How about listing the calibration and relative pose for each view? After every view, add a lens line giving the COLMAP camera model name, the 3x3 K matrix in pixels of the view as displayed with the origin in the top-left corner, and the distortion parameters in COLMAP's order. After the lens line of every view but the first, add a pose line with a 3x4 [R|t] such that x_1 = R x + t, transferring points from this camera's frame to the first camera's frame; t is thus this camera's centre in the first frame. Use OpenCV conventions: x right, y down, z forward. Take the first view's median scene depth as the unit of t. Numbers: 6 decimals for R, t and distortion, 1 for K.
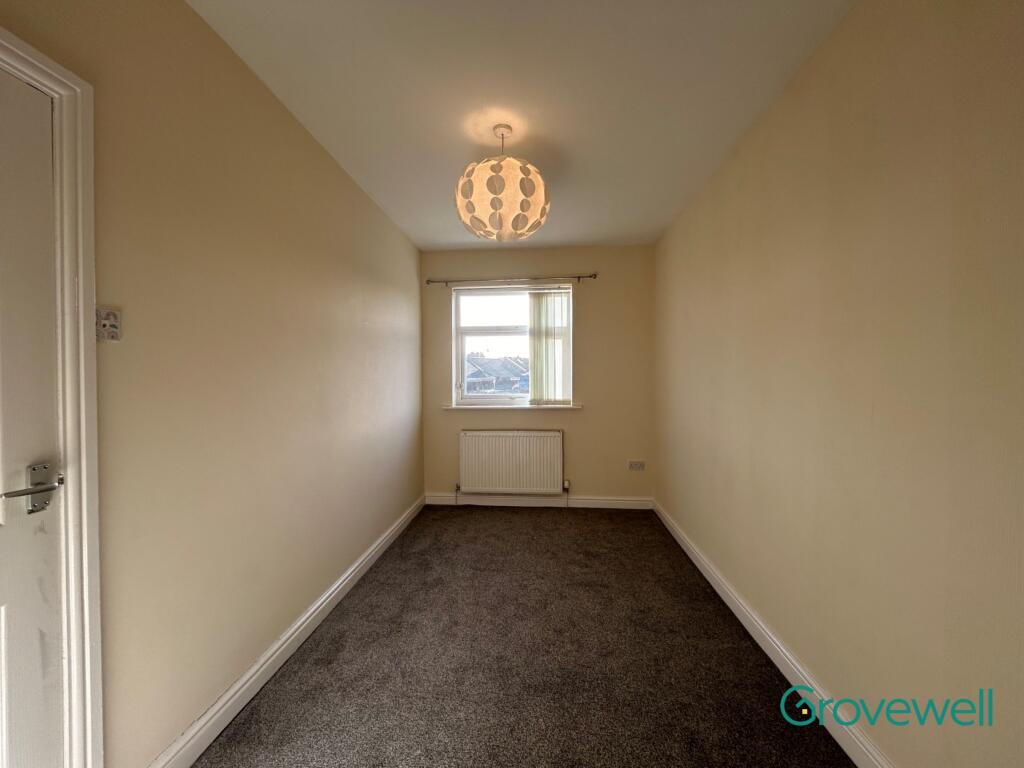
lens RADIAL K [[417.8, 0, 513.0], [0, 417.8, 380.5], [0, 0, 1]] dist [0.000947, -0.000619]
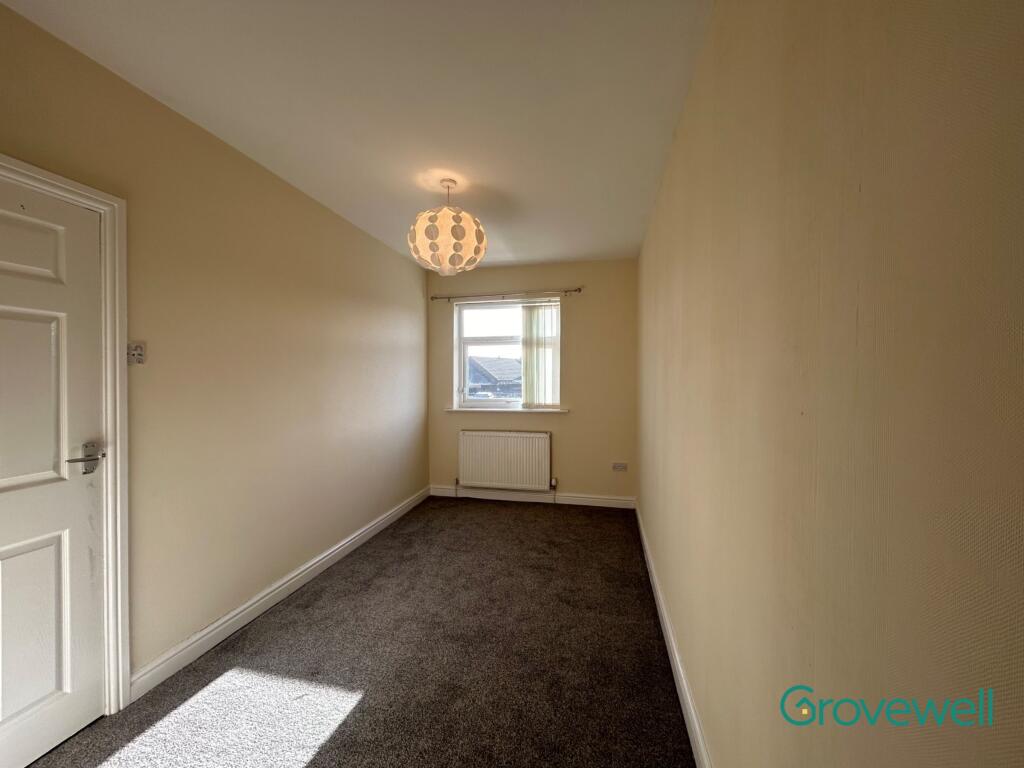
lens RADIAL K [[417.8, 0, 513.0], [0, 417.8, 380.5], [0, 0, 1]] dist [0.000947, -0.000619]
pose [[0.990769, 0.004885, -0.135475, 0.229981], [-0.005383, 0.999980, -0.003307, -0.015264], [0.135456, 0.004005, 0.990775, -0.123119]]
